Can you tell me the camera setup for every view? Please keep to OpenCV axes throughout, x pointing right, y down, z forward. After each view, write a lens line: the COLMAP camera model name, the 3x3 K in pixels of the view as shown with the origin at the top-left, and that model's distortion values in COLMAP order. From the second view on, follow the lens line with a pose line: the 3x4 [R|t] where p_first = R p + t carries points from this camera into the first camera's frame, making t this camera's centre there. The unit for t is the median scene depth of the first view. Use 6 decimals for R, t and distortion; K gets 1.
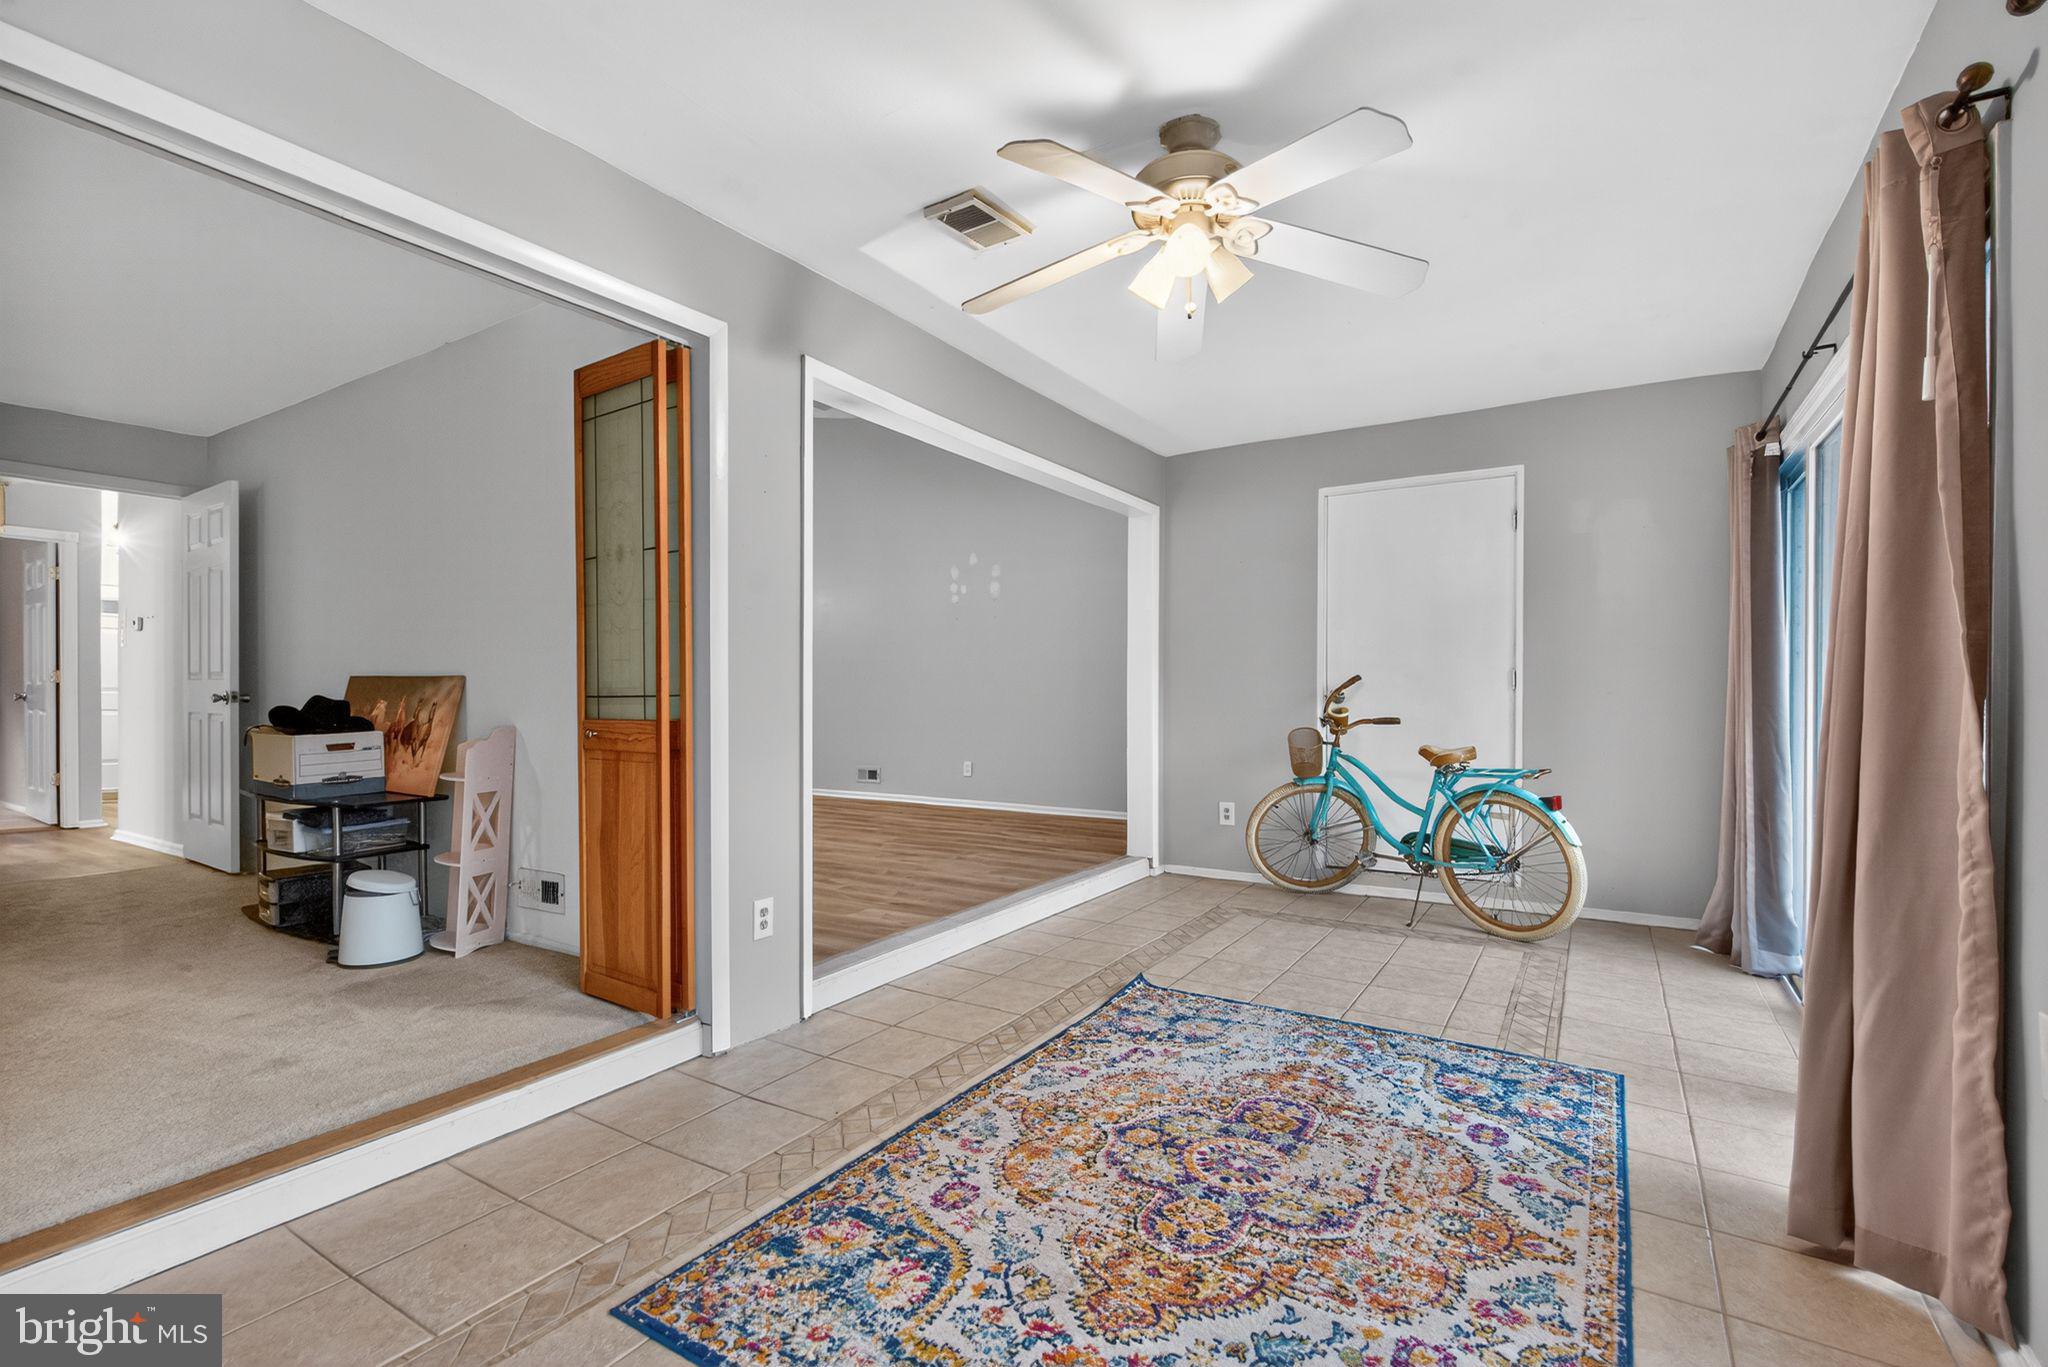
lens RADIAL K [[922.9, 0, 1041.8], [0, 922.9, 697.6], [0, 0, 1]] dist [0.004326, -0.002310]
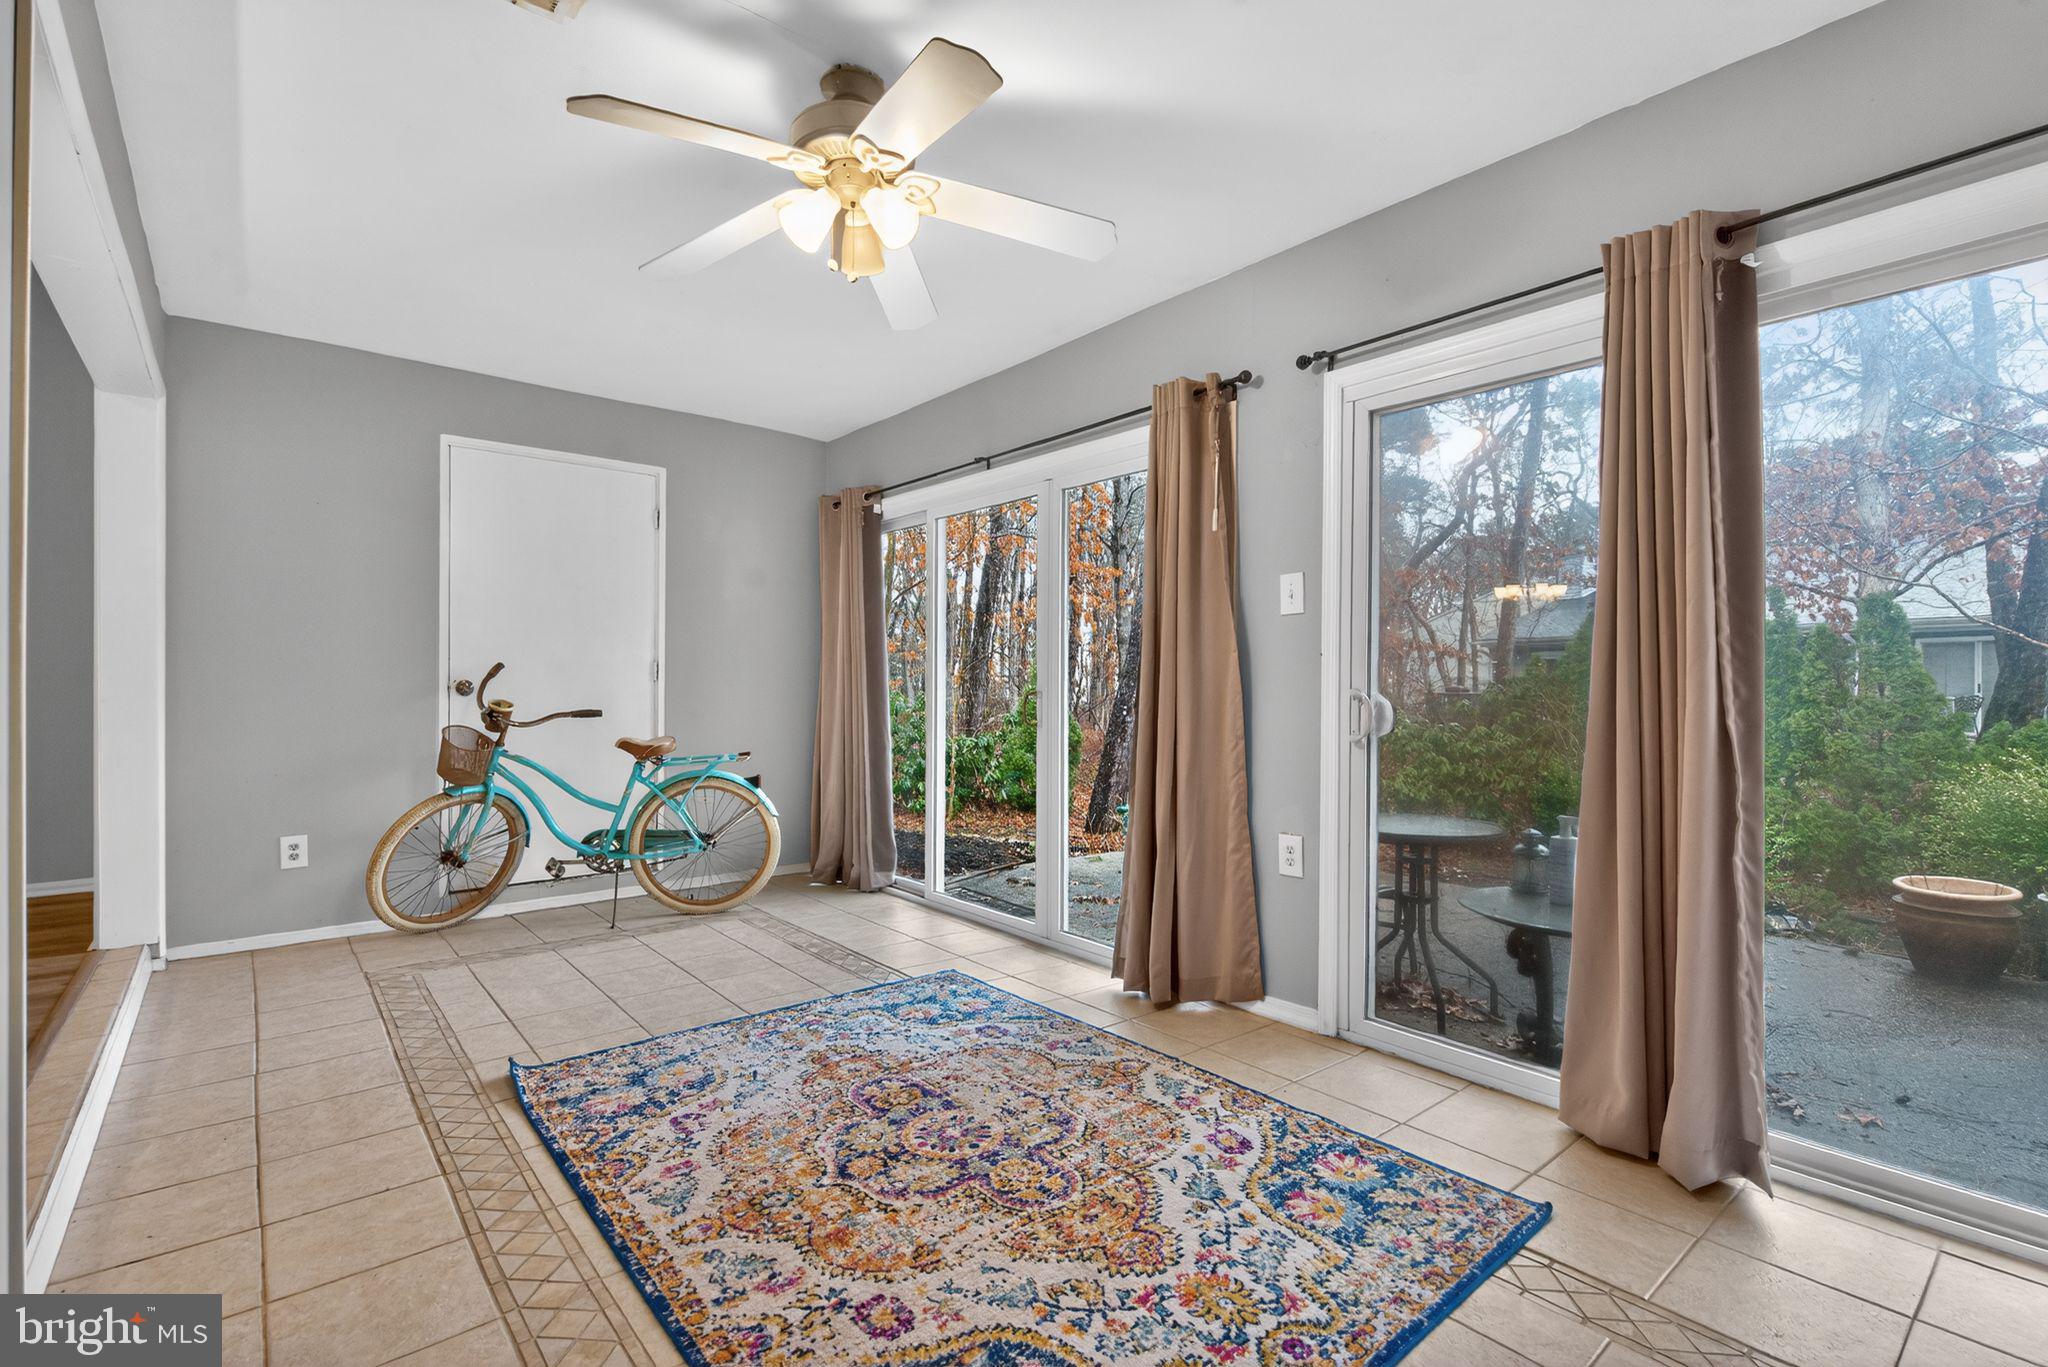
lens RADIAL K [[922.9, 0, 1026.8], [0, 922.9, 683.8], [0, 0, 1]] dist [0.004326, -0.002310]
pose [[0.312224, 0.005490, 0.949993, -0.567872], [0.002135, 0.999977, -0.006481, 0.003973], [-0.950006, 0.004052, 0.312205, 0.448404]]
